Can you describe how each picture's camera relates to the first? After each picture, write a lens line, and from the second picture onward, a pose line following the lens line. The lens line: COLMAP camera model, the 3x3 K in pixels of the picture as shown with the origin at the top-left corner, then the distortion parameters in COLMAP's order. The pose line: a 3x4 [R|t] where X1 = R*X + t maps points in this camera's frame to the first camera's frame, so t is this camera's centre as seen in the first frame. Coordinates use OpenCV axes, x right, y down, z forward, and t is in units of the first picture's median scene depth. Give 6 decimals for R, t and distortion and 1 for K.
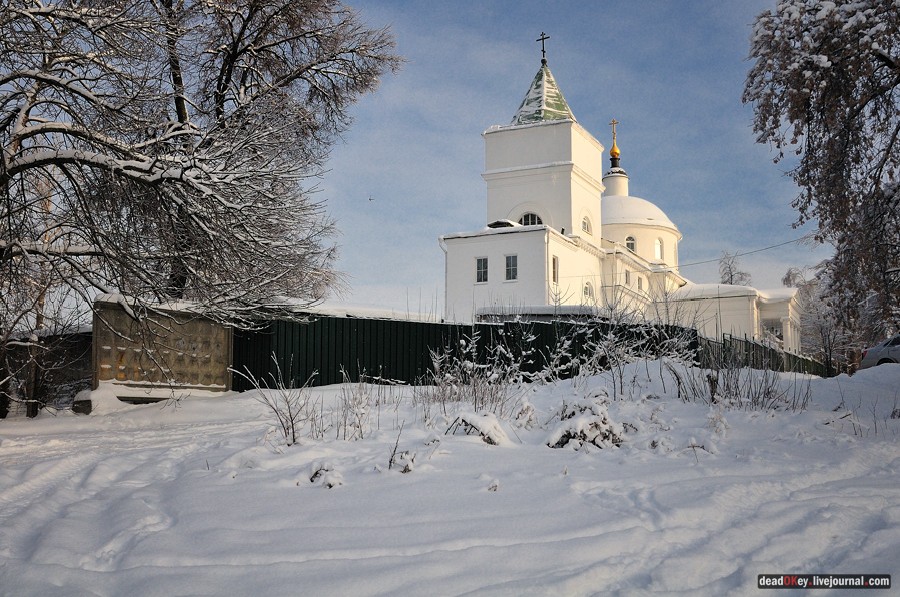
lens RADIAL K [[998.8, 0, 450.0], [0, 998.8, 298.5], [0, 0, 1]] dist [-0.166216, 0.224972]
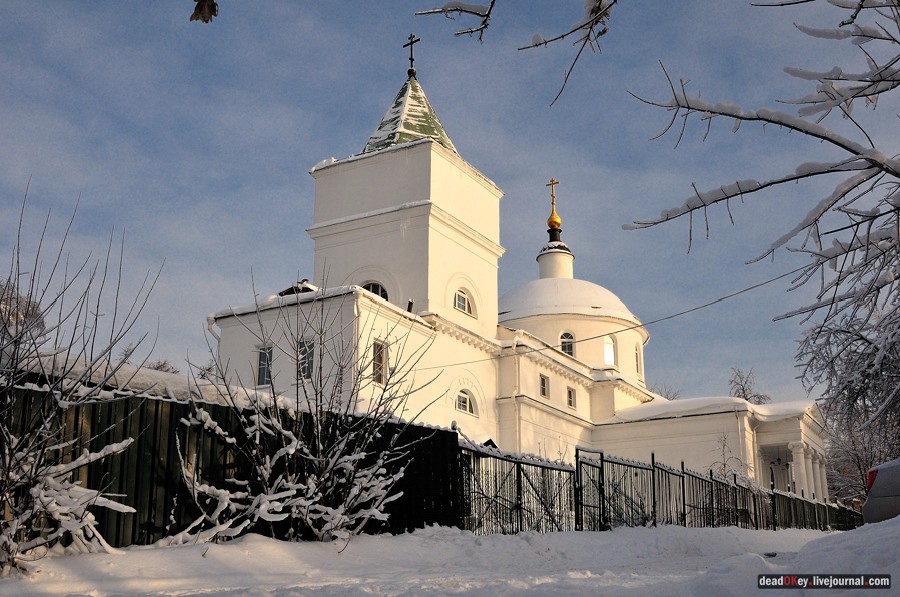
lens RADIAL K [[998.8, 0, 450.0], [0, 998.8, 298.5], [0, 0, 1]] dist [-0.166216, 0.224972]
pose [[0.997327, -0.022140, -0.069626, 0.168250], [0.010691, 0.986946, -0.160698, 0.027403], [0.072275, 0.159524, 0.984545, 0.350869]]
